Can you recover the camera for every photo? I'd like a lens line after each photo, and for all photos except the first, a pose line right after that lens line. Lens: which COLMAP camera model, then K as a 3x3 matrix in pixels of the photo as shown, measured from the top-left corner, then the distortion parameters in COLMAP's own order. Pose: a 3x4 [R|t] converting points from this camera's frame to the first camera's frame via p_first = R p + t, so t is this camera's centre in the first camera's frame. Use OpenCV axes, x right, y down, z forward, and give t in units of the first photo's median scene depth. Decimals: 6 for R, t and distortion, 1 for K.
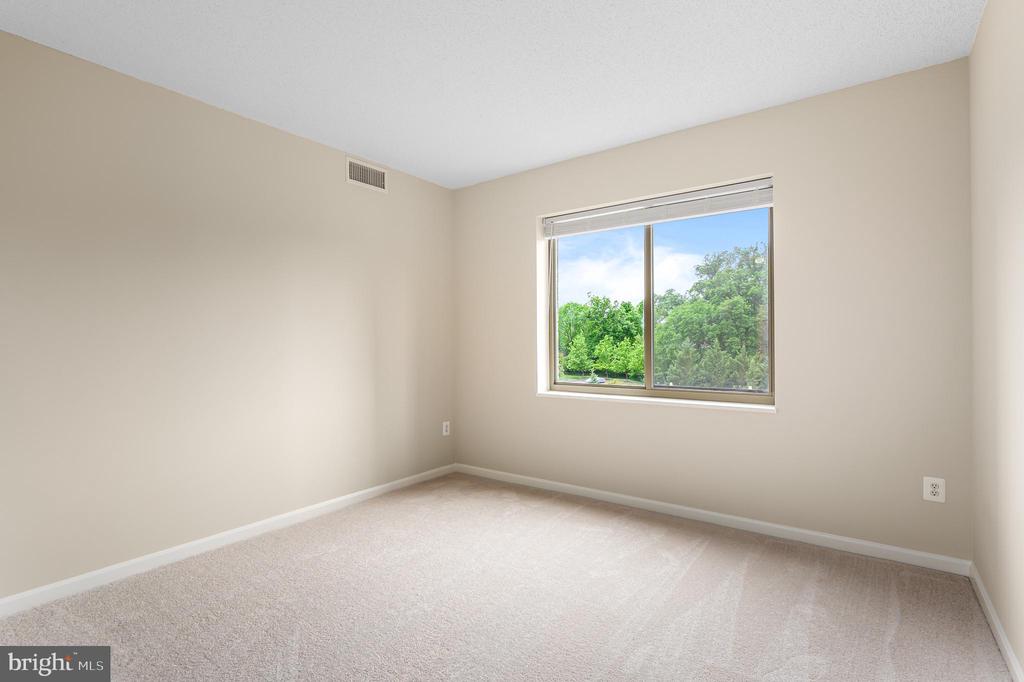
lens RADIAL K [[491.8, 0, 500.4], [0, 491.8, 340.8], [0, 0, 1]] dist [0.000713, 0.000047]
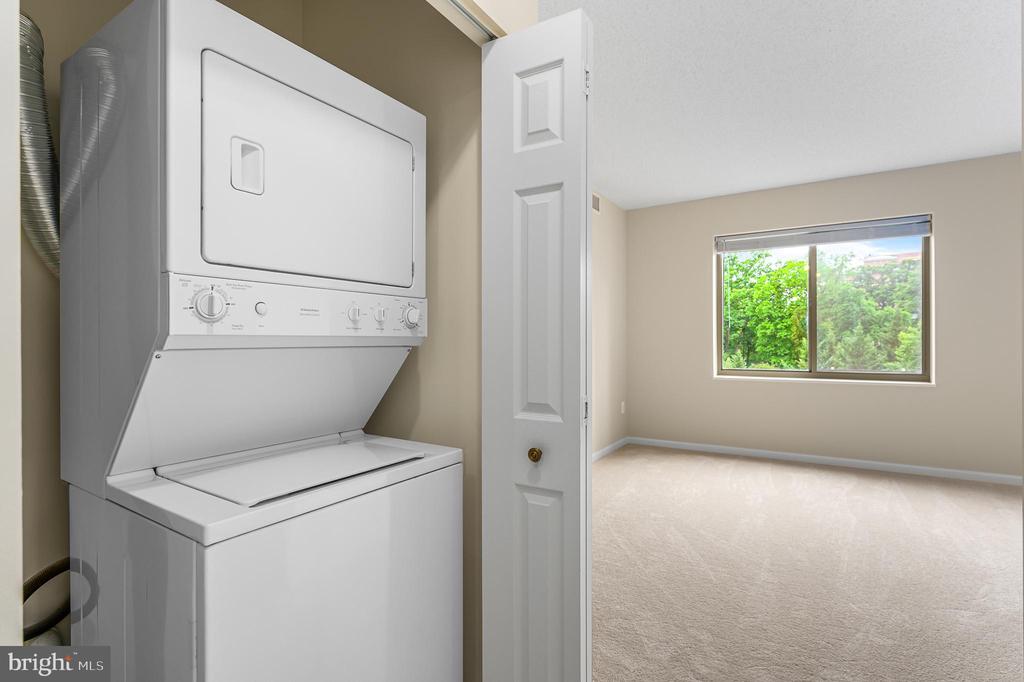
lens RADIAL K [[491.8, 0, 500.4], [0, 491.8, 340.8], [0, 0, 1]] dist [0.000713, 0.000047]
pose [[0.997557, 0.002480, 0.069819, -0.606817], [-0.002715, 0.999991, 0.003272, 0.012393], [-0.069811, -0.003453, 0.997554, -0.231992]]
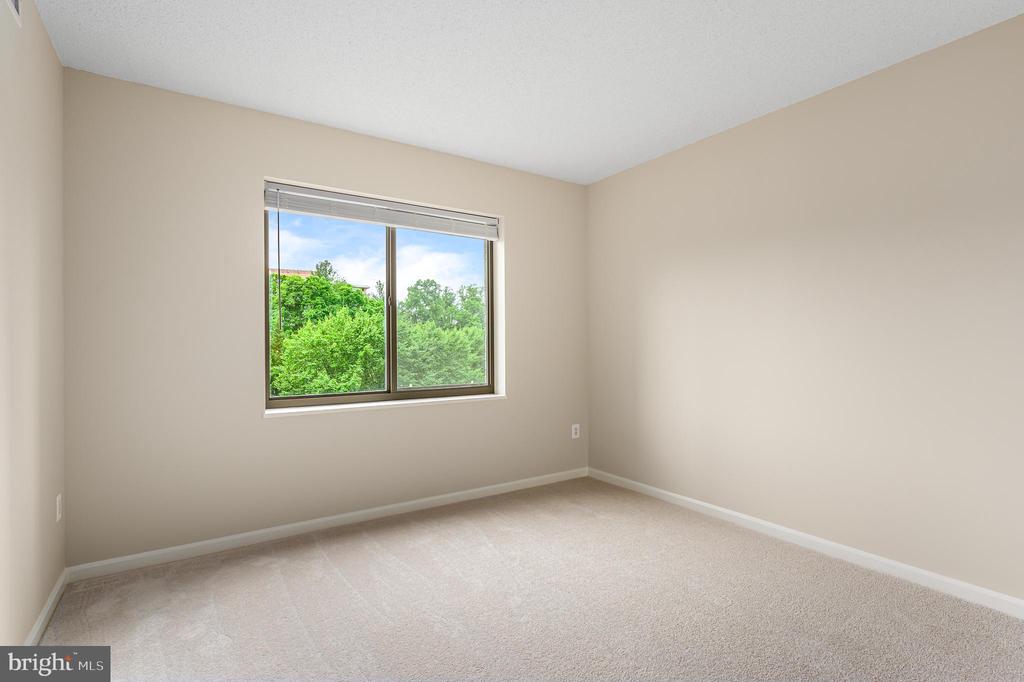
lens RADIAL K [[497.5, 0, 514.2], [0, 497.5, 337.2], [0, 0, 1]] dist [0.002538, 0.000014]
pose [[0.327812, 0.016085, 0.944606, -0.562496], [-0.000564, 0.999858, -0.016830, 0.003587], [-0.944743, 0.004984, 0.327774, 0.434550]]
